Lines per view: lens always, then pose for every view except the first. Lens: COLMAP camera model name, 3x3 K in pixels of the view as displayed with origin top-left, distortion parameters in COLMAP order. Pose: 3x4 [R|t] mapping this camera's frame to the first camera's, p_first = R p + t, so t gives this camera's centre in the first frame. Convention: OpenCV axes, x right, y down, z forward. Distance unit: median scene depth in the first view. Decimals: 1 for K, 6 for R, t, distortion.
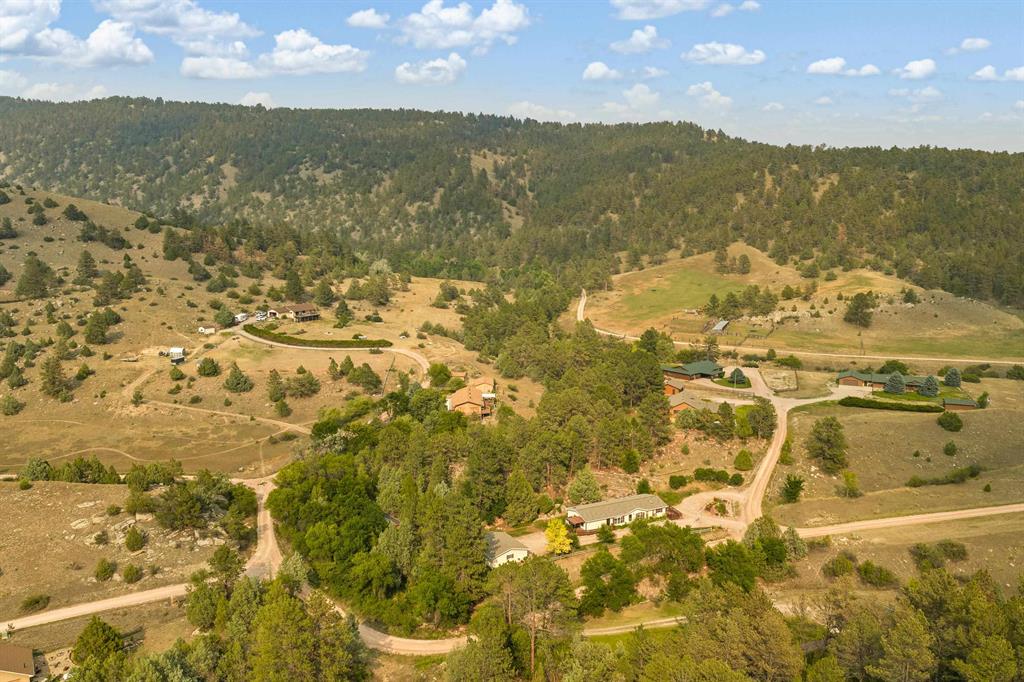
lens RADIAL K [[846.5, 0, 511.6], [0, 846.5, 340.2], [0, 0, 1]] dist [0.011368, -0.024374]
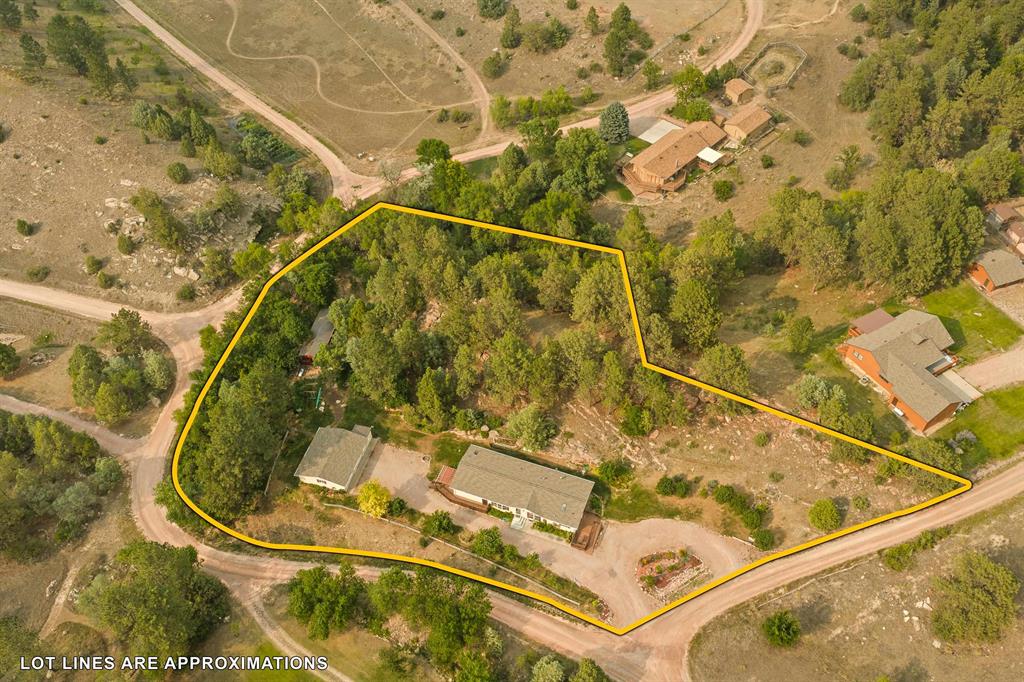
lens RADIAL K [[846.5, 0, 512.6], [0, 846.5, 341.9], [0, 0, 1]] dist [0.011368, -0.024374]
pose [[0.682115, 0.526947, -0.506998, 0.200023], [-0.110920, 0.759872, 0.640539, -0.167589], [0.722784, -0.380685, 0.576769, 0.302814]]
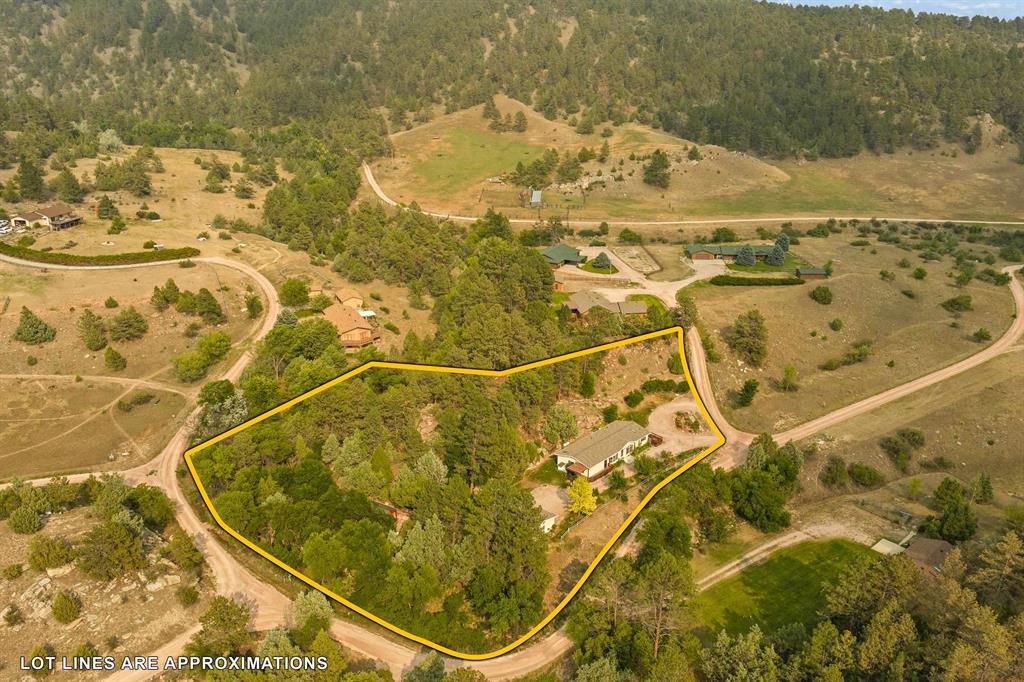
lens RADIAL K [[846.5, 0, 513.8], [0, 846.5, 342.5], [0, 0, 1]] dist [0.011368, -0.024374]
pose [[0.929278, -0.125436, 0.347431, -0.134061], [0.056631, 0.977837, 0.201566, -0.050468], [-0.365015, -0.167635, 0.915785, 0.096164]]
